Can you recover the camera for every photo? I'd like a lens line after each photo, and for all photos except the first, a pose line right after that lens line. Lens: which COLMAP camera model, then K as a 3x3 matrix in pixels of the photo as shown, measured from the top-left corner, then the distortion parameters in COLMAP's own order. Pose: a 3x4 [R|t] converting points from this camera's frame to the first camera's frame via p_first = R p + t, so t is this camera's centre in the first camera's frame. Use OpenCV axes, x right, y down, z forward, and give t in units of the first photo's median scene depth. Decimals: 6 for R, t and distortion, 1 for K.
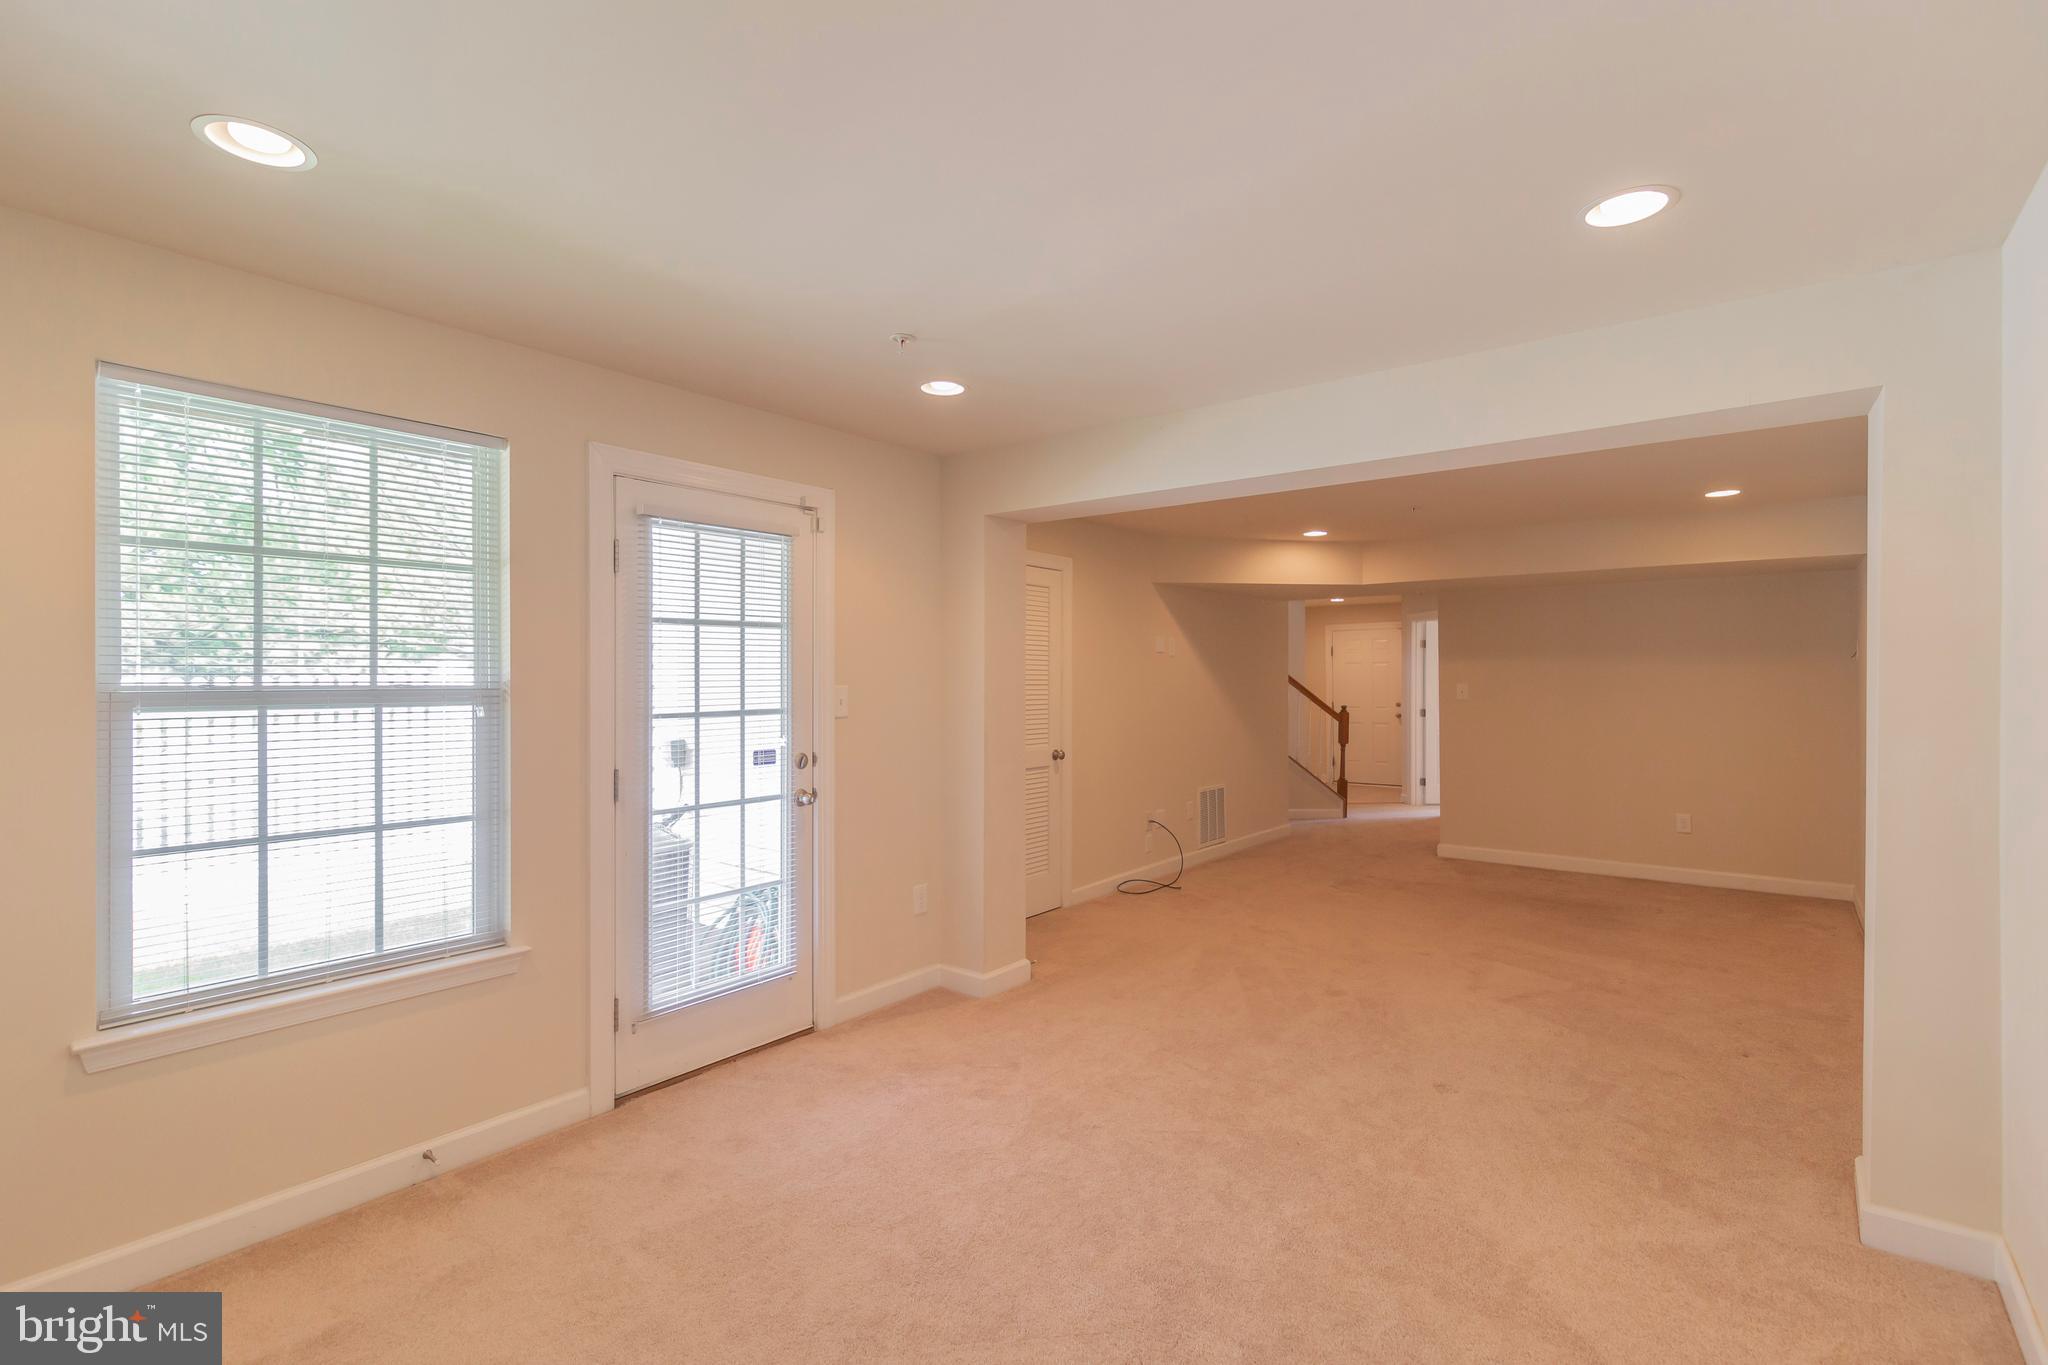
lens RADIAL K [[931.9, 0, 1017.7], [0, 931.9, 686.2], [0, 0, 1]] dist [-0.000625, -0.000170]
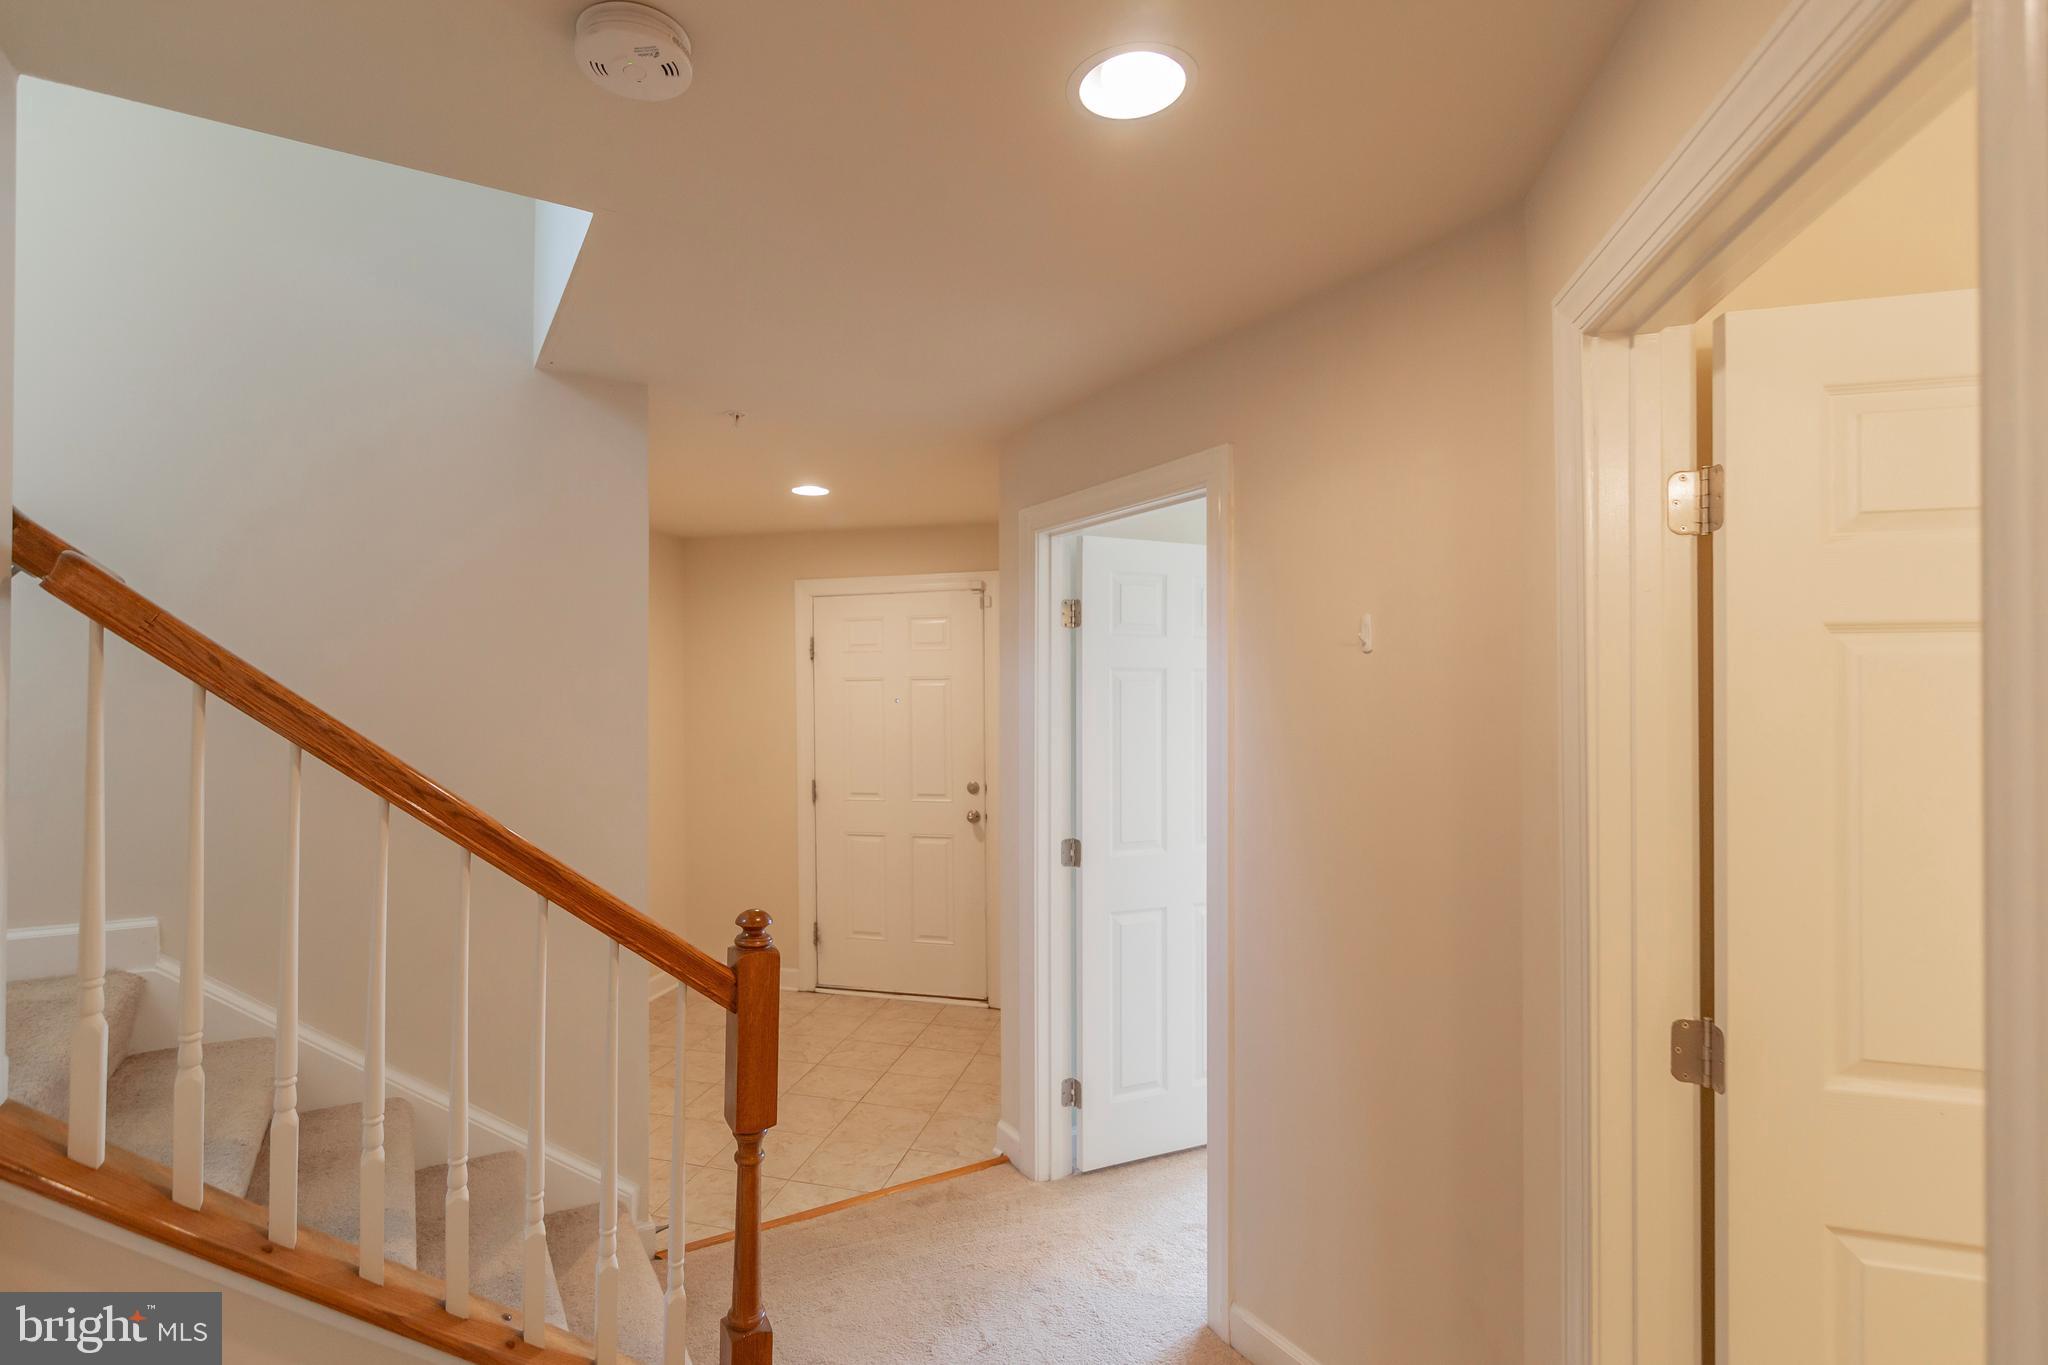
lens RADIAL K [[931.9, 0, 1017.7], [0, 931.9, 686.2], [0, 0, 1]] dist [-0.000625, -0.000170]
pose [[0.890158, 0.000843, 0.455652, 0.397411], [0.005706, 0.999899, -0.012997, -0.026631], [-0.455617, 0.014169, 0.890063, 1.033096]]
